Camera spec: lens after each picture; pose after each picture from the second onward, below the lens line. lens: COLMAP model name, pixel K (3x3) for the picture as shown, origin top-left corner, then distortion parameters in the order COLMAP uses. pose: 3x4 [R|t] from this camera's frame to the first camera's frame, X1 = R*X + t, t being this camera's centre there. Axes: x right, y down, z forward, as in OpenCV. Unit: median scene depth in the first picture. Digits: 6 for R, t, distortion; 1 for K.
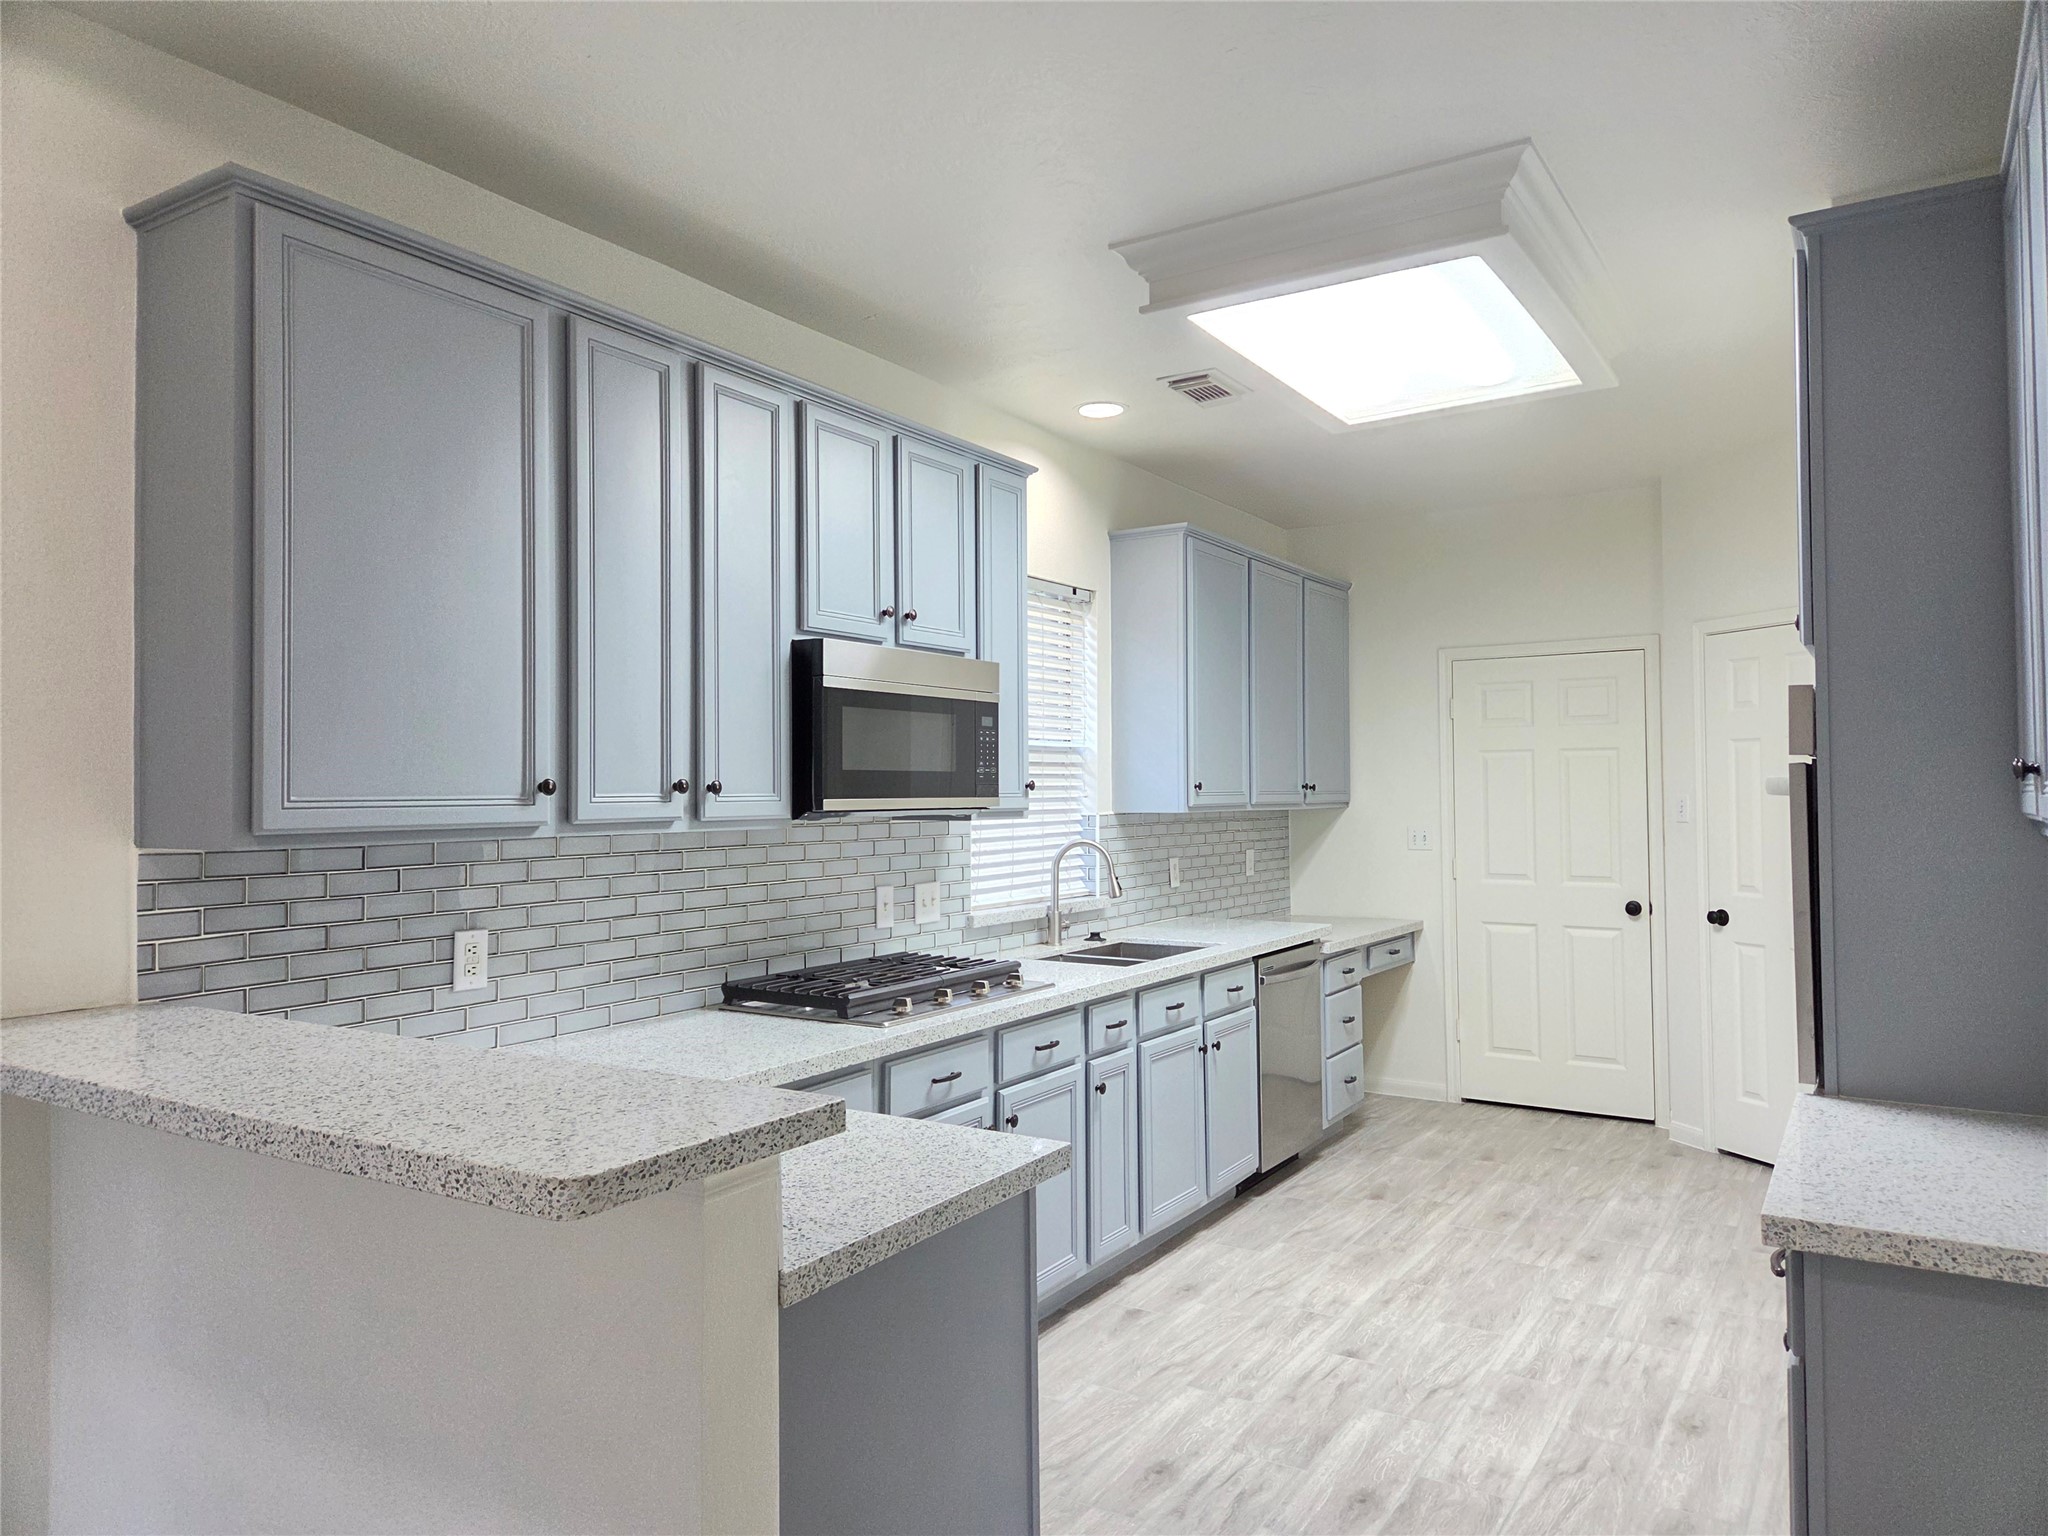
lens RADIAL K [[1354.6, 0, 1024.0], [0, 1354.6, 768.0], [0, 0, 1]] dist [0.054446, -0.000444]
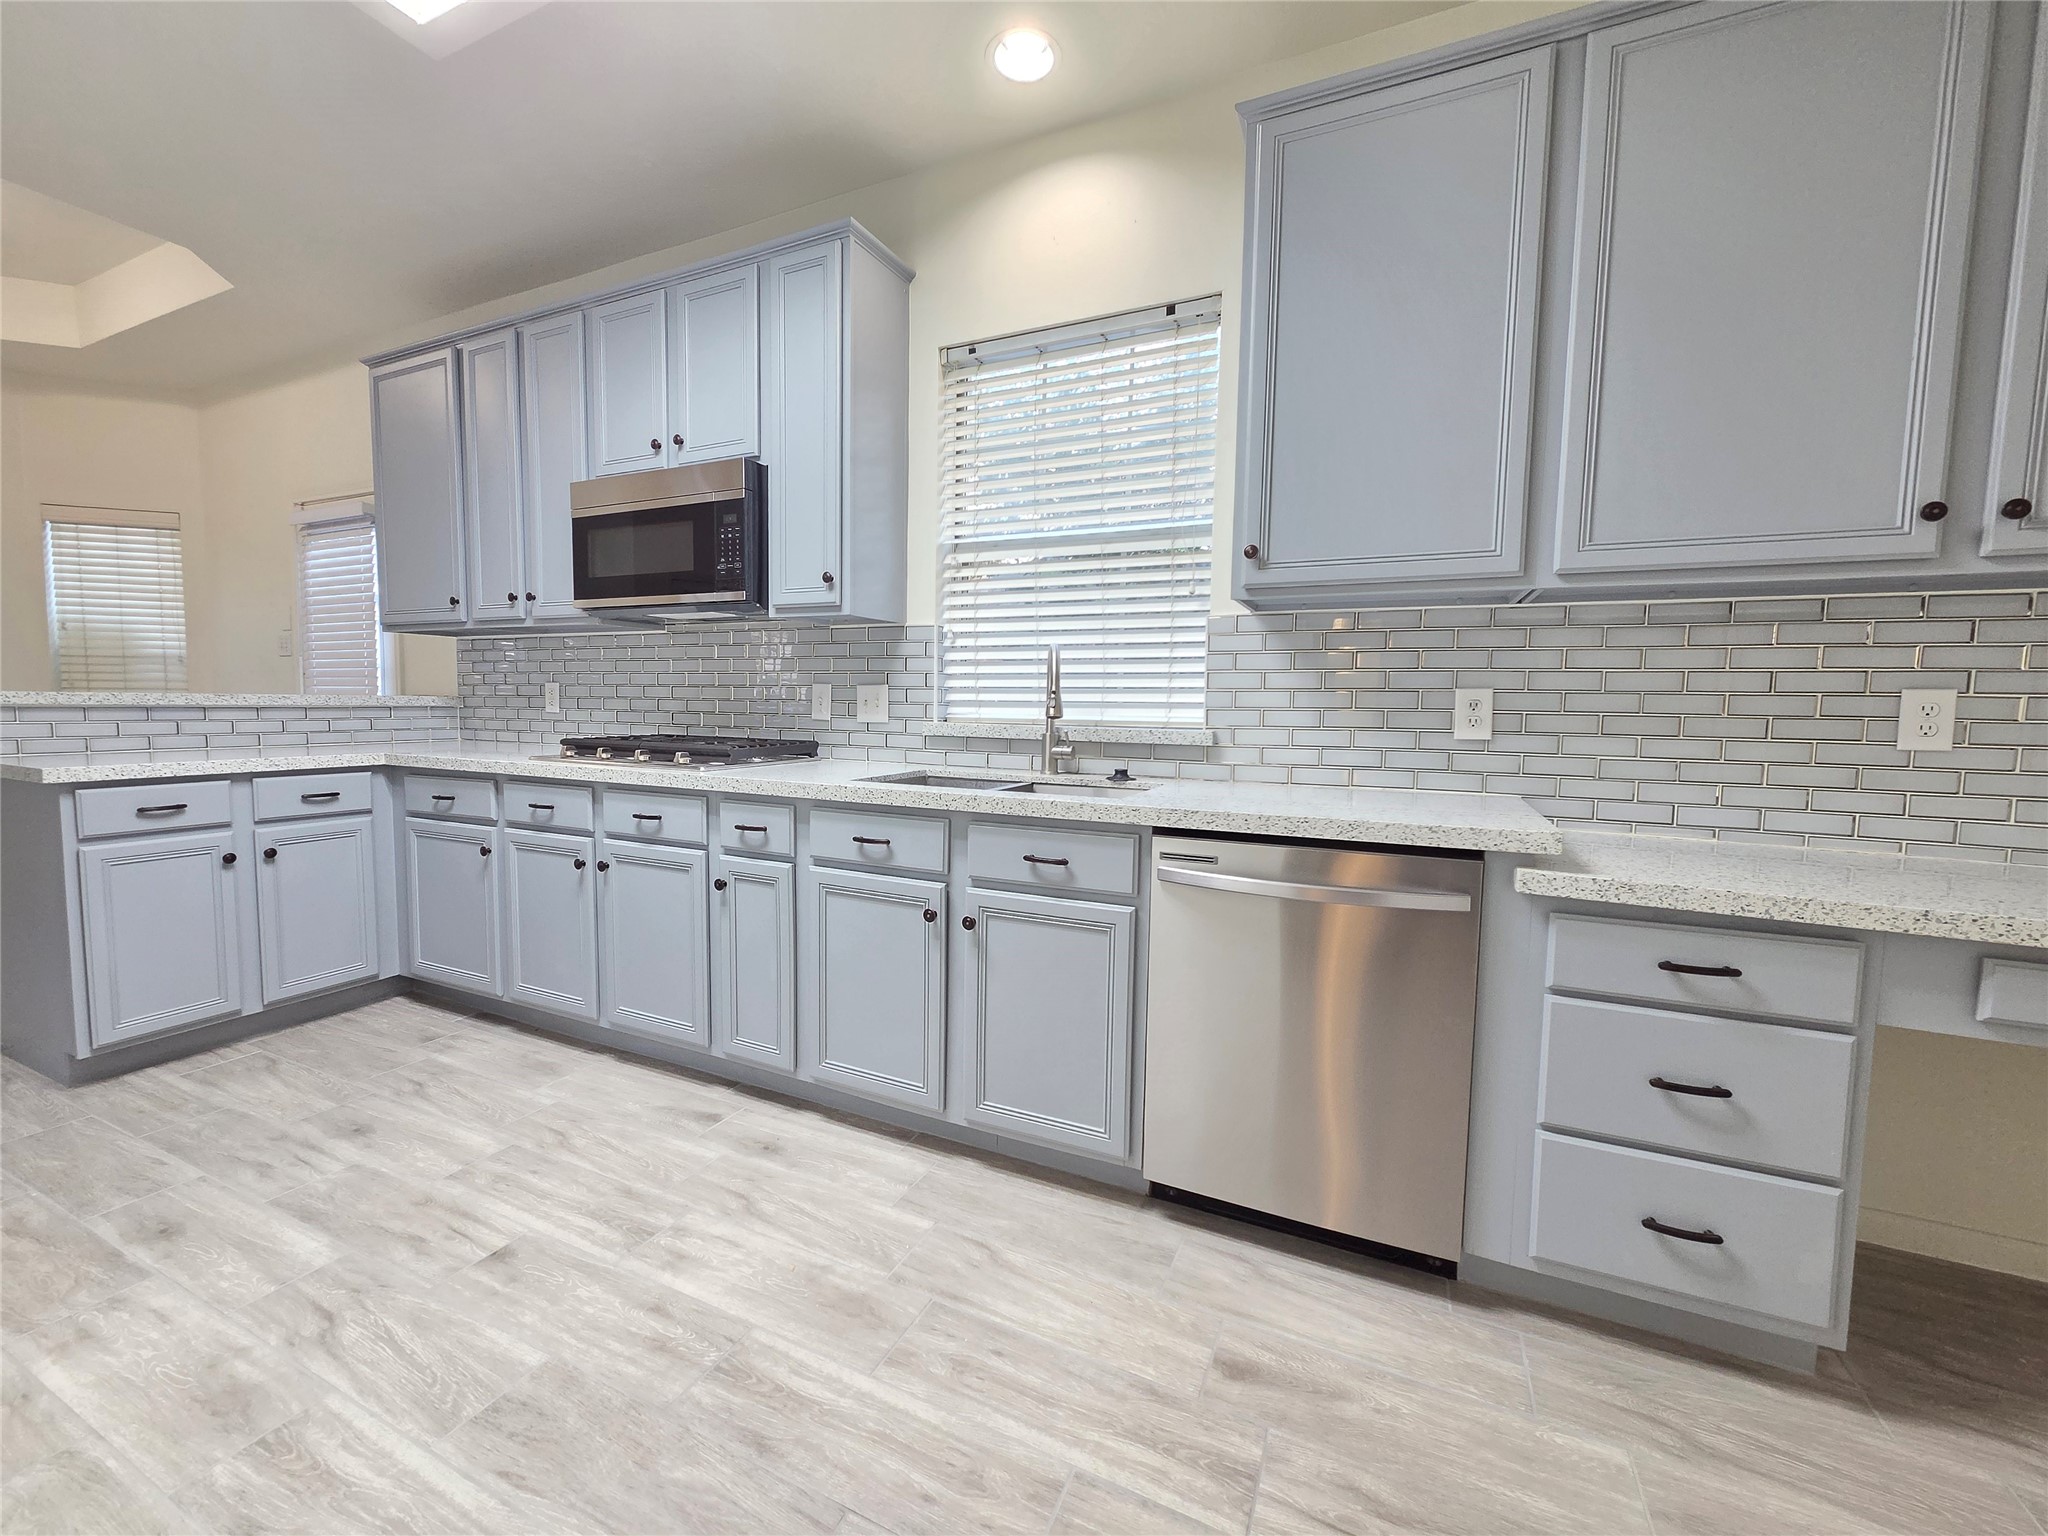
lens RADIAL K [[828.6, 0, 1013.6], [0, 828.6, 774.9], [0, 0, 1]] dist [0.006319, -0.000865]
pose [[0.122043, 0.093280, -0.988132, 0.687038], [-0.000268, 0.995577, 0.093950, 0.108326], [0.992525, -0.011202, 0.121529, 1.189233]]
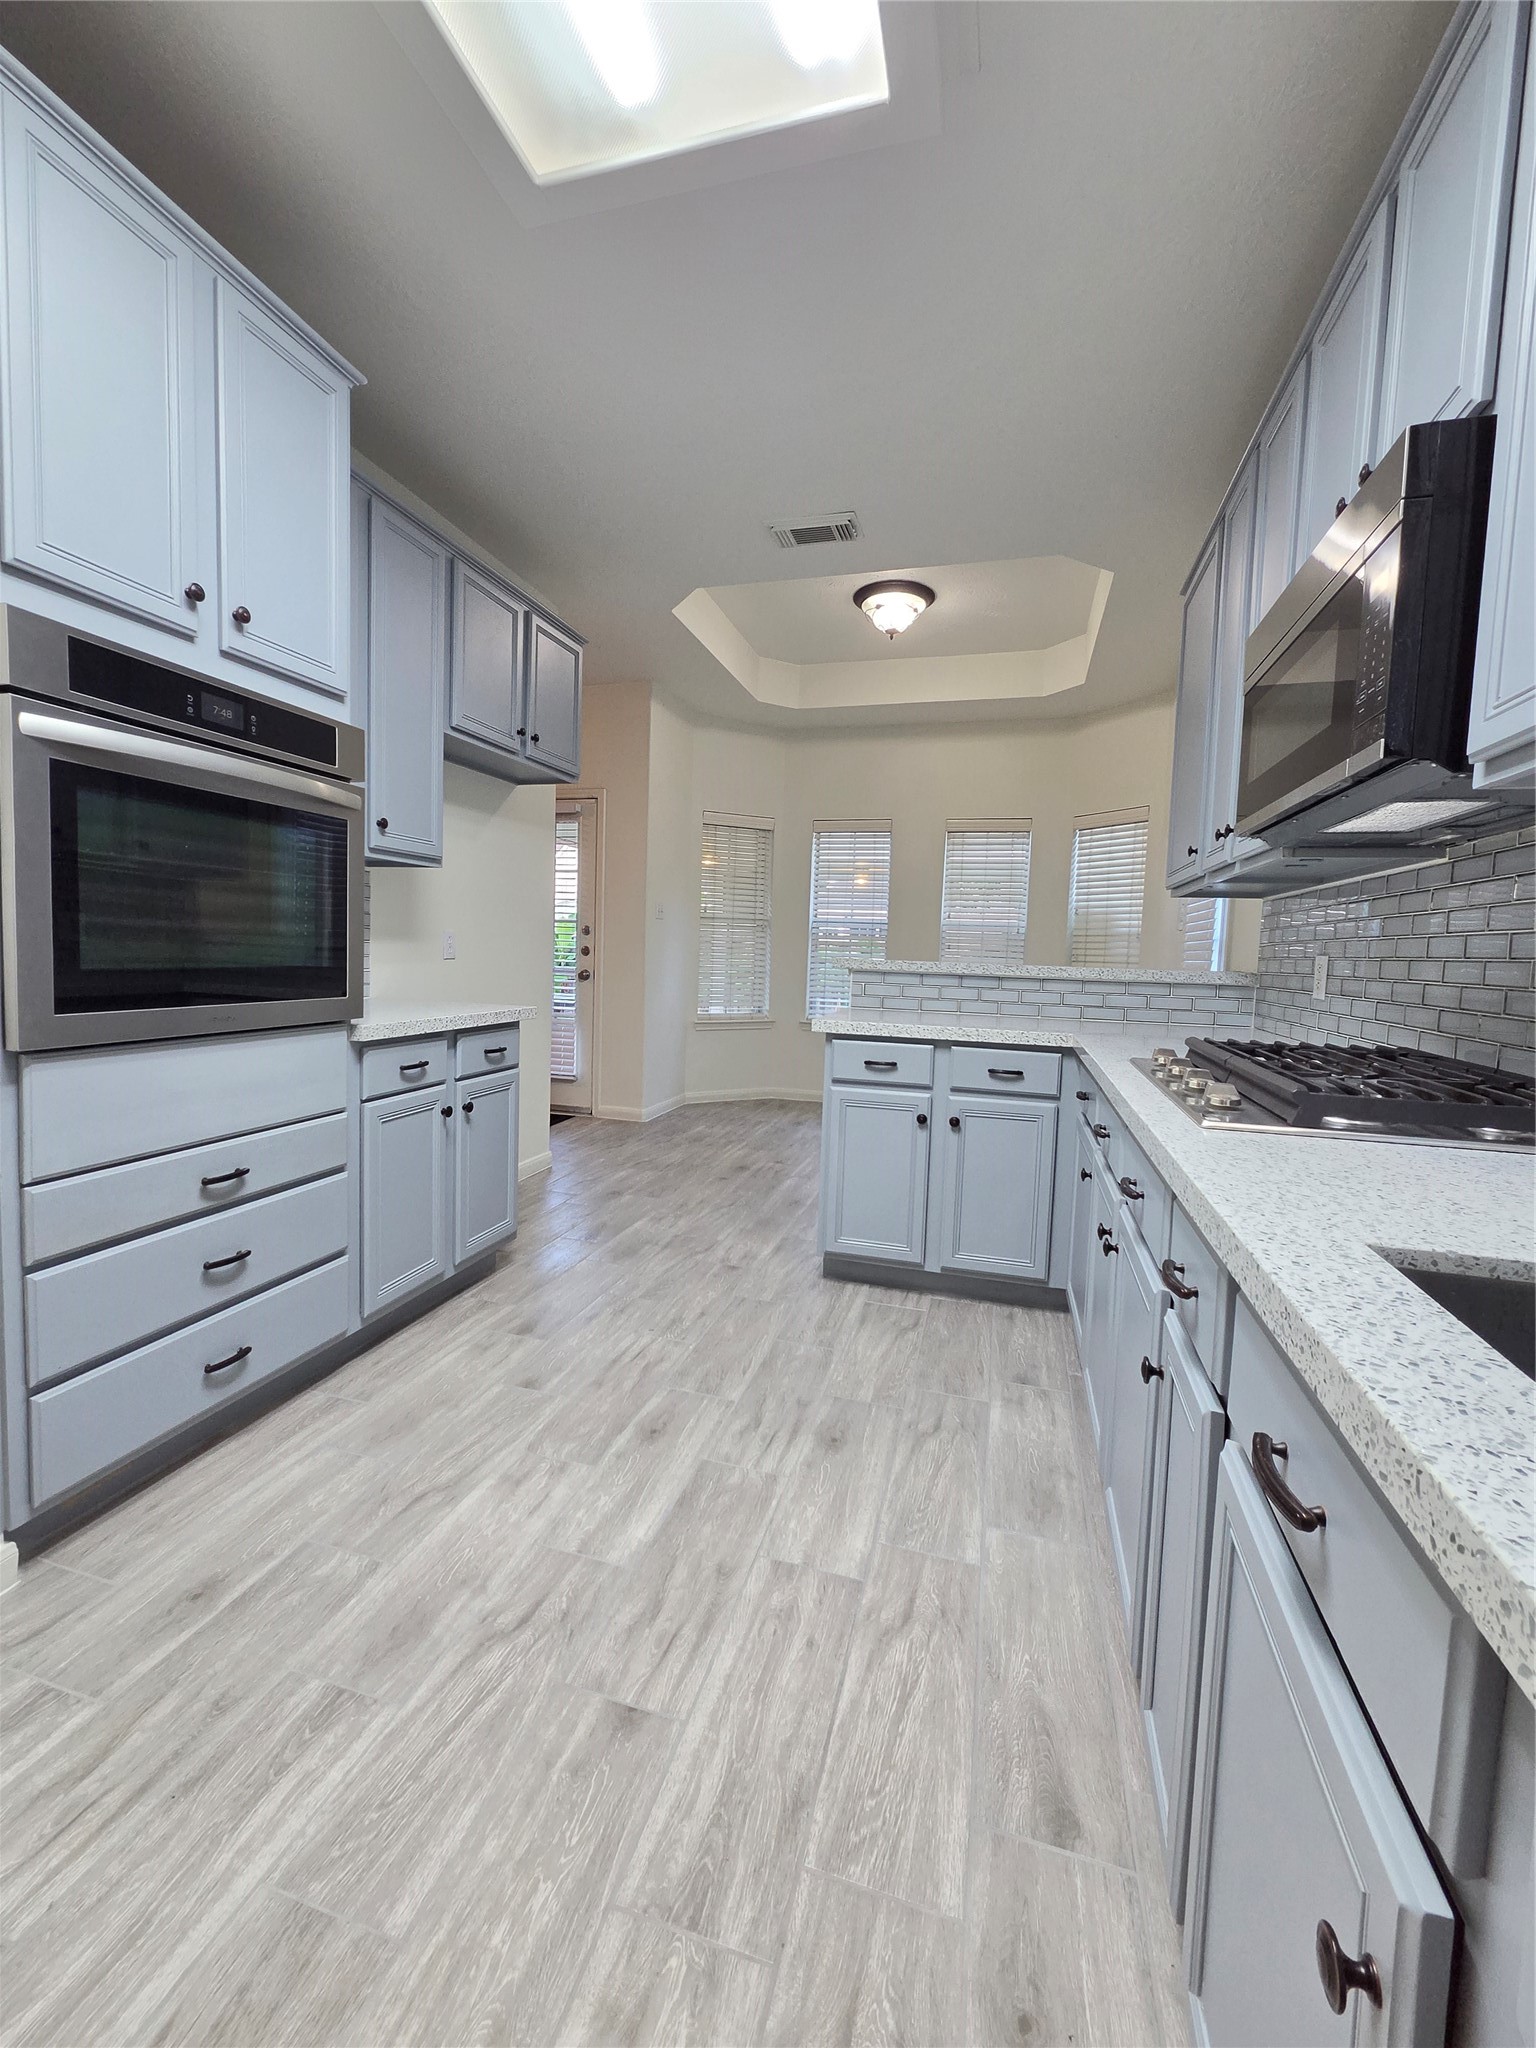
lens RADIAL K [[842.9, 0, 766.1], [0, 842.9, 1009.1], [0, 0, 1]] dist [0.000247, 0.000364]
pose [[-0.958367, -0.008938, -0.285400, 0.275405], [-0.027146, 0.997835, 0.059909, 0.106587], [0.284246, 0.065162, -0.956534, 1.283115]]
